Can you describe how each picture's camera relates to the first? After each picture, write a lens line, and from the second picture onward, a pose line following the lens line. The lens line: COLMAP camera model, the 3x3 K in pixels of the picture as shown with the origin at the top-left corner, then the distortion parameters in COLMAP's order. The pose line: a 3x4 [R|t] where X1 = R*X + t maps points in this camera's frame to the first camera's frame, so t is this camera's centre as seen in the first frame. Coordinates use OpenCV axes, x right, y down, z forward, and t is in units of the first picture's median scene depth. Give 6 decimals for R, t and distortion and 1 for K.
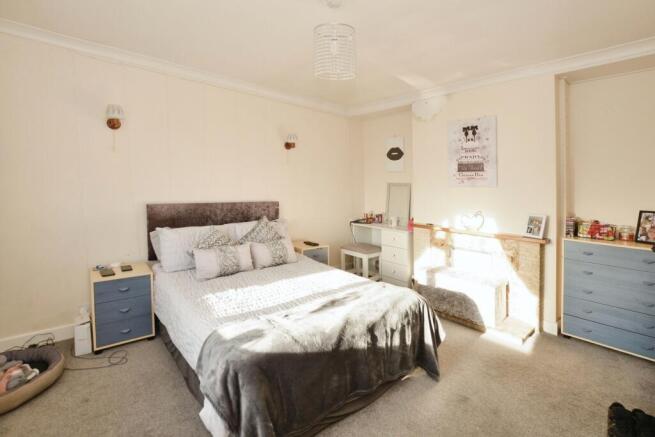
lens RADIAL K [[299.8, 0, 329.0], [0, 299.8, 195.0], [0, 0, 1]] dist [-0.000146, 0.000092]
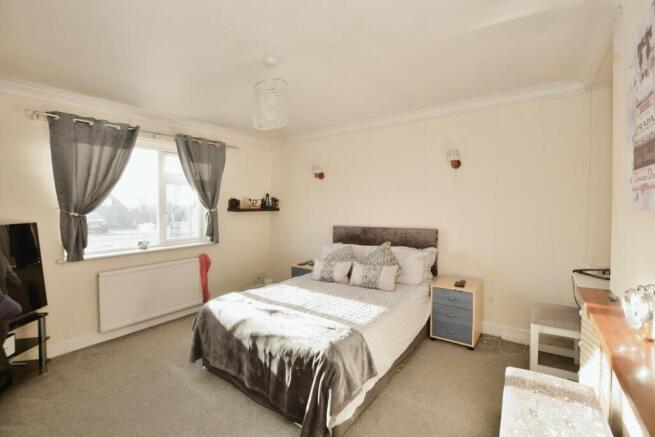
lens RADIAL K [[290.9, 0, 327.5], [0, 290.9, 218.5], [0, 0, 1]] dist [-0.018907, 0.000310]
pose [[0.194525, 0.011809, -0.980826, 0.948155], [-0.004502, 0.999928, 0.011146, -0.027996], [0.980887, 0.002248, 0.194564, 0.764438]]
